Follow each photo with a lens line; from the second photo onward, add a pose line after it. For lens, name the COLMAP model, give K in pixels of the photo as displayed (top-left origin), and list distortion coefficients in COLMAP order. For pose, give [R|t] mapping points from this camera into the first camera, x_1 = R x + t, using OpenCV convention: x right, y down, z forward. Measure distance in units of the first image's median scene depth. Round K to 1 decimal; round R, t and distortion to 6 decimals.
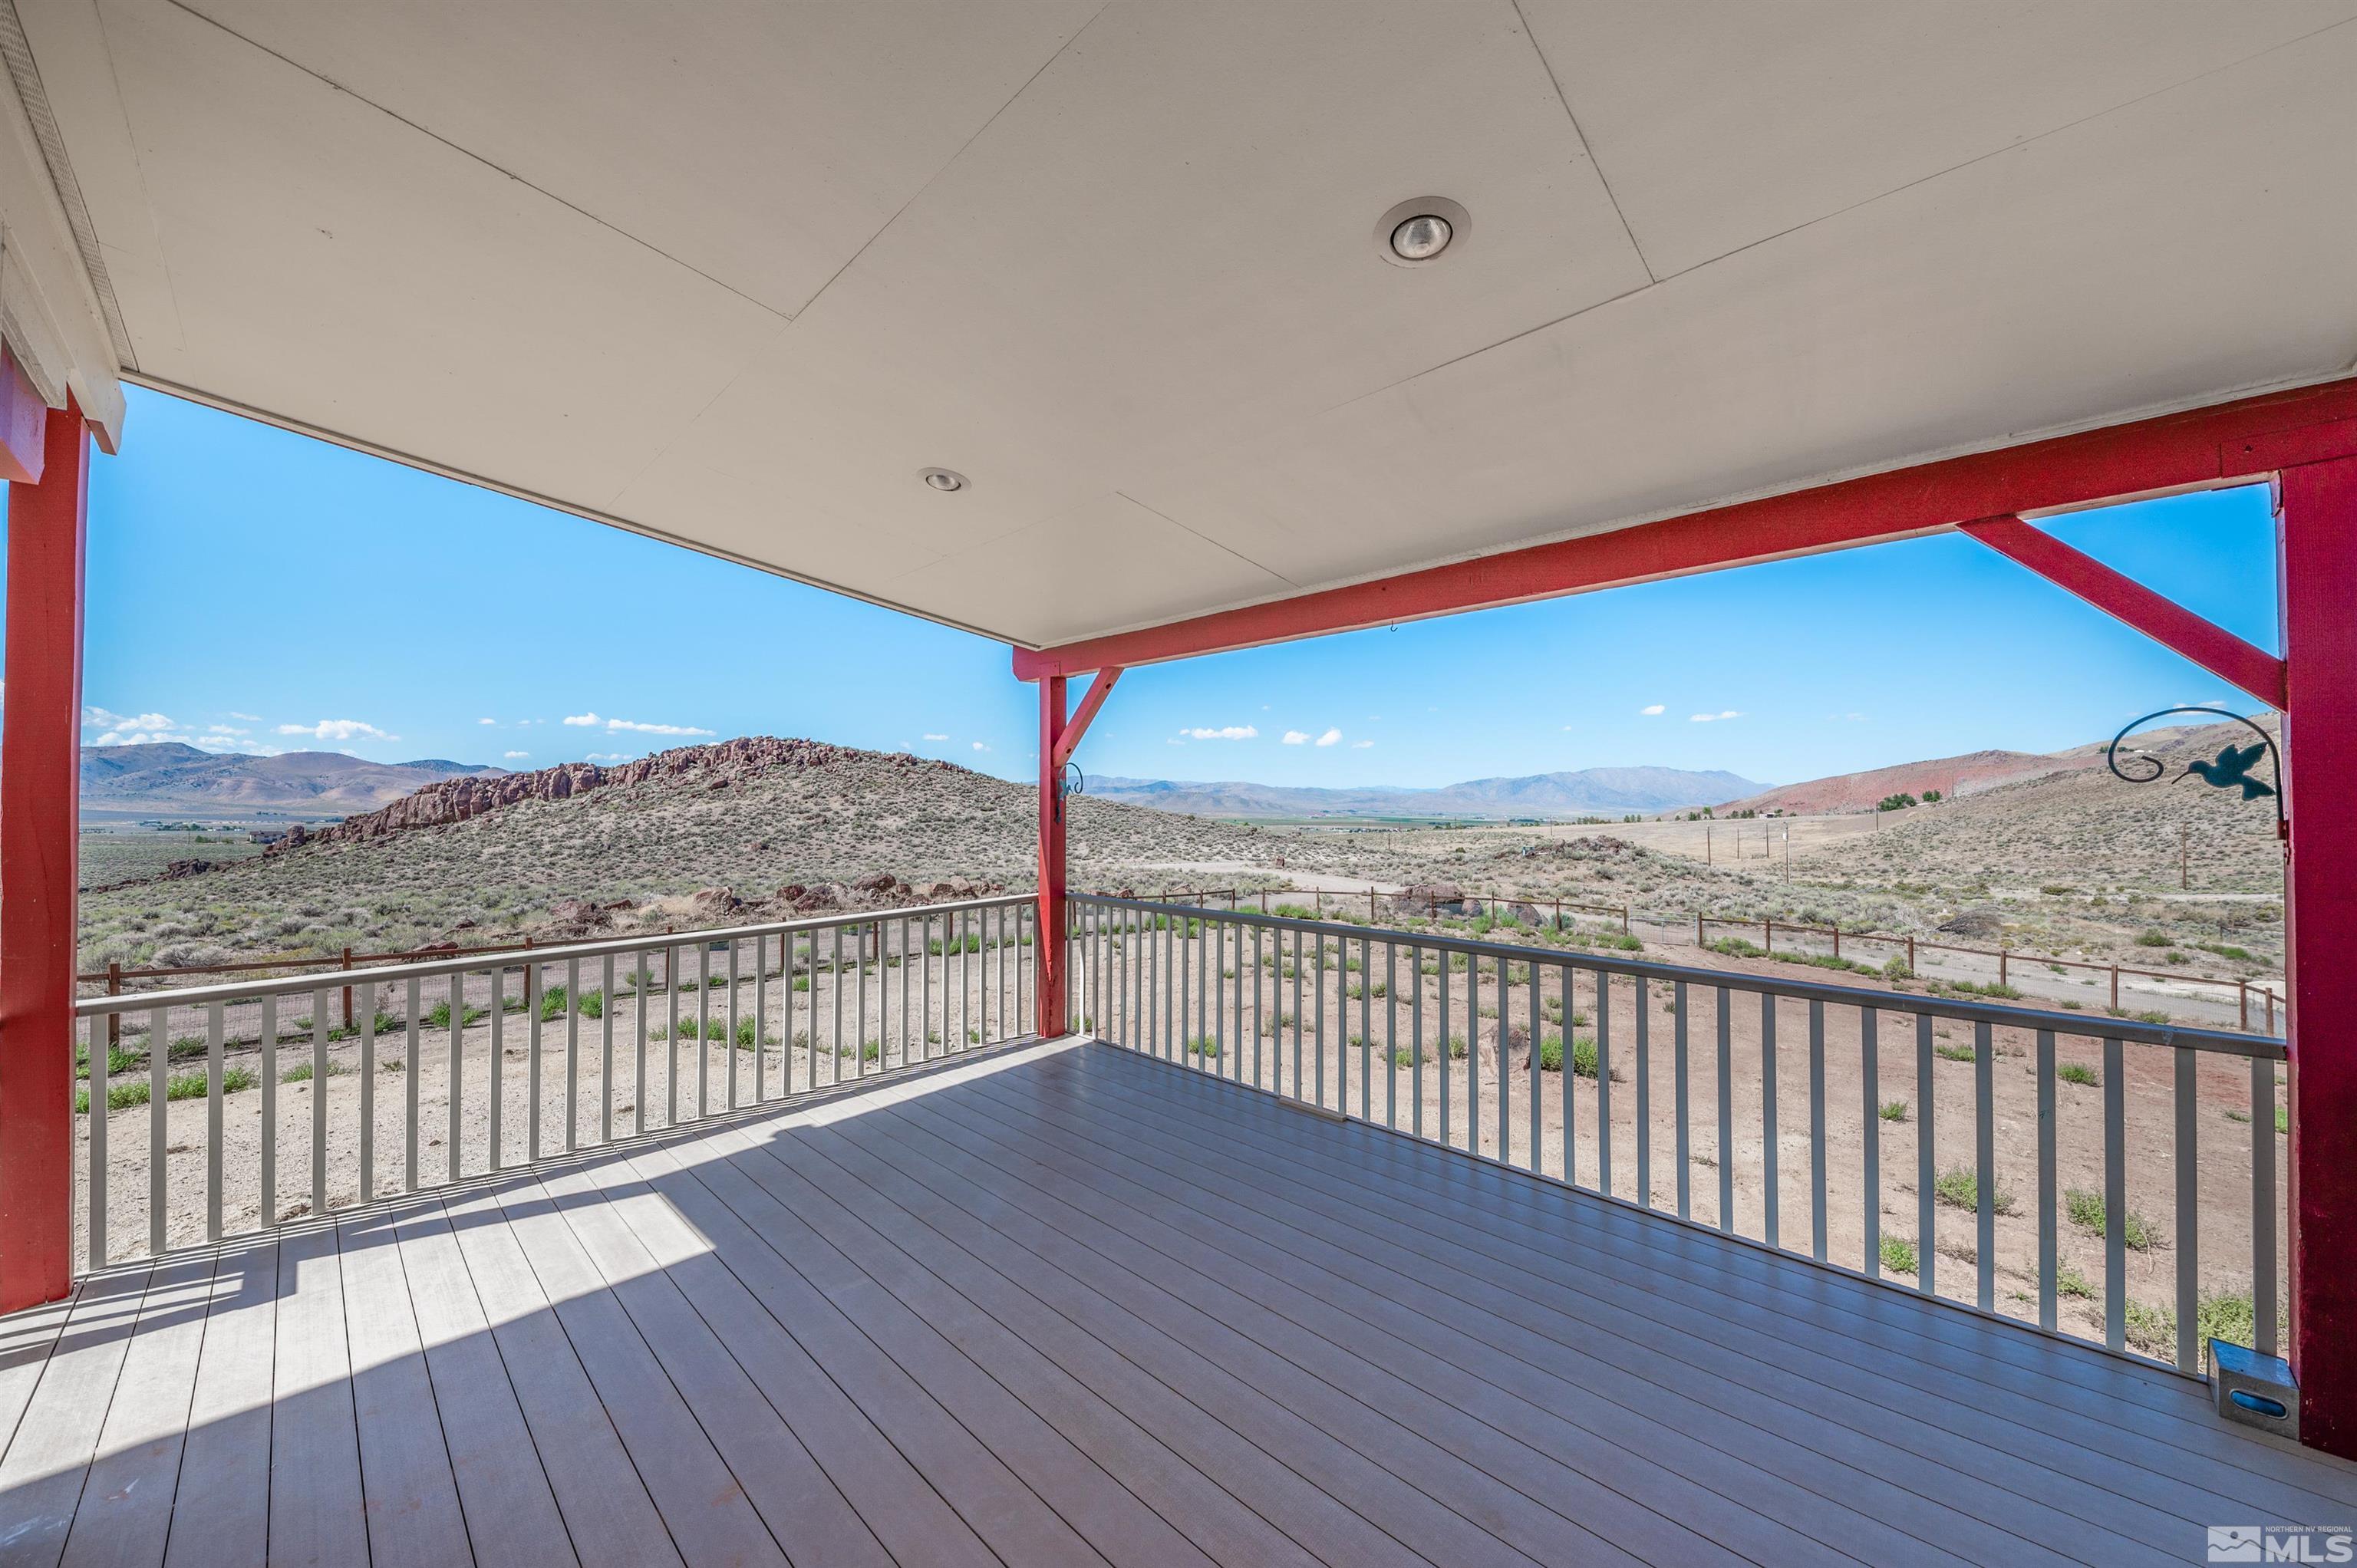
lens RADIAL K [[825.5, 0, 1172.2], [0, 825.5, 791.3], [0, 0, 1]] dist [0.006874, -0.001271]
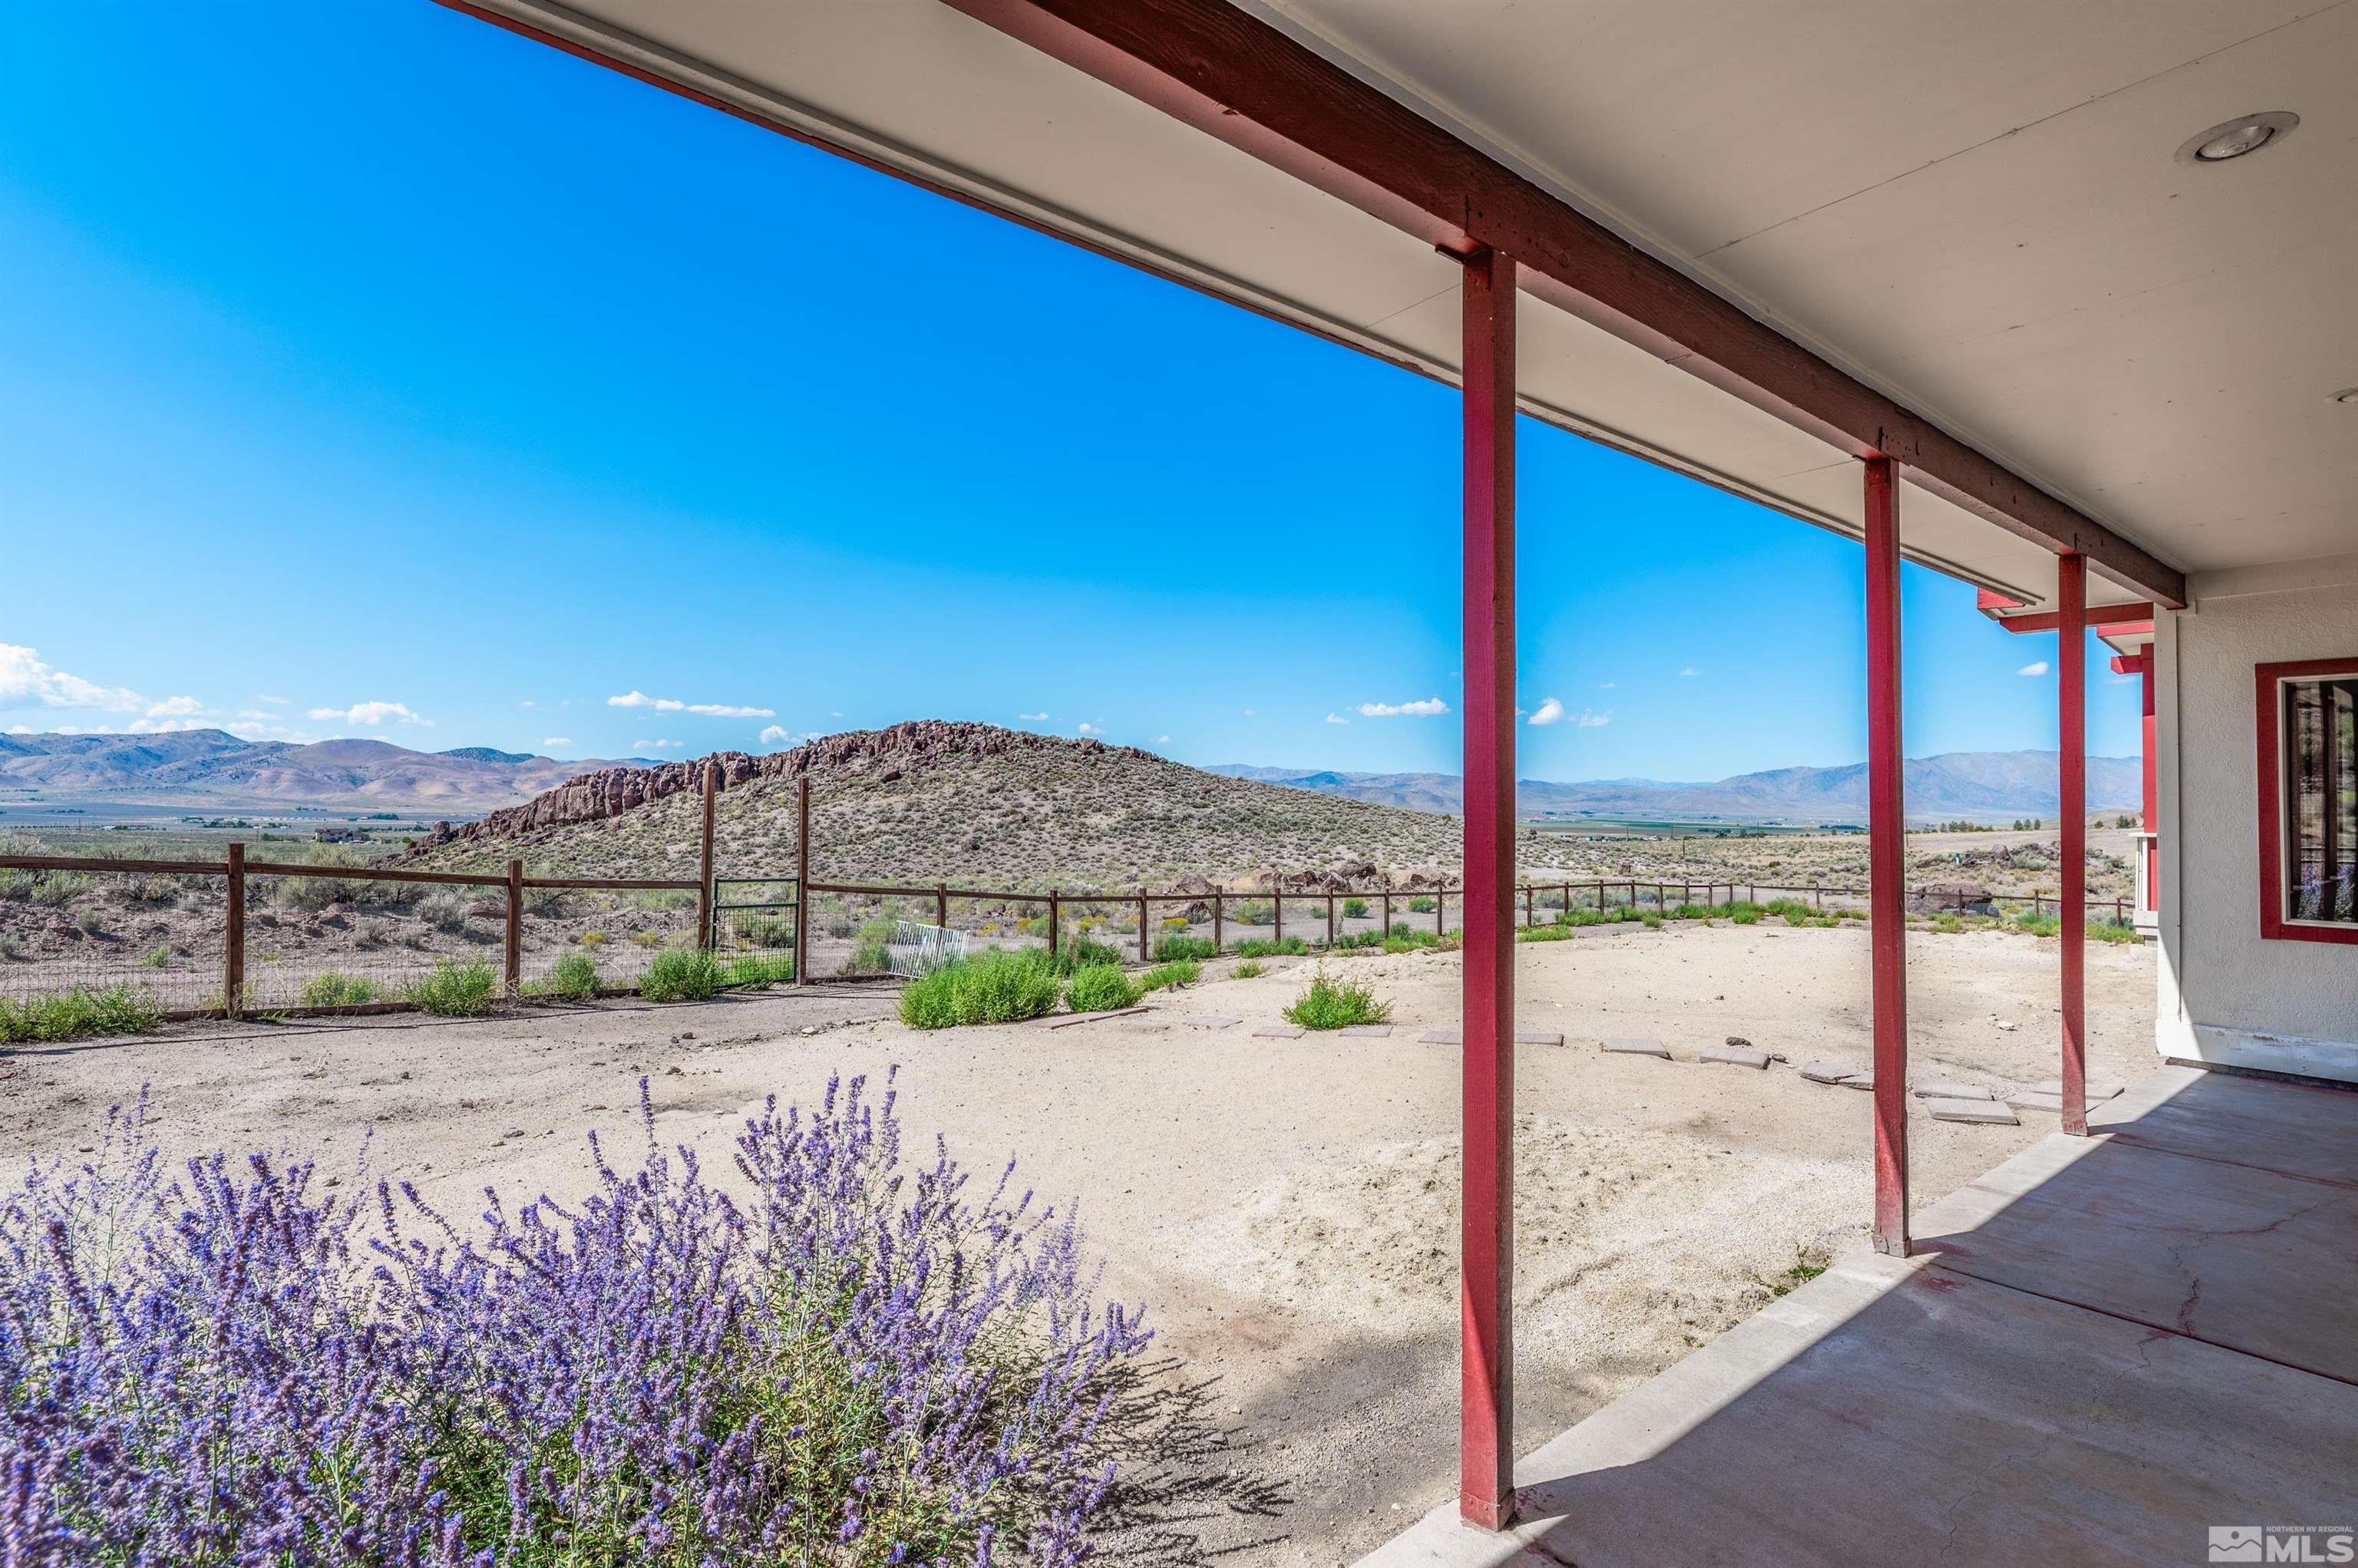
lens RADIAL K [[1087.4, 0, 1162.7], [0, 1087.4, 781.8], [0, 0, 1]] dist [0.002628, 0.000088]
pose [[0.989308, 0.000984, -0.145835, -0.088840], [-0.001472, 0.999994, -0.003239, 0.000978], [0.145831, 0.003419, 0.989304, -0.077820]]
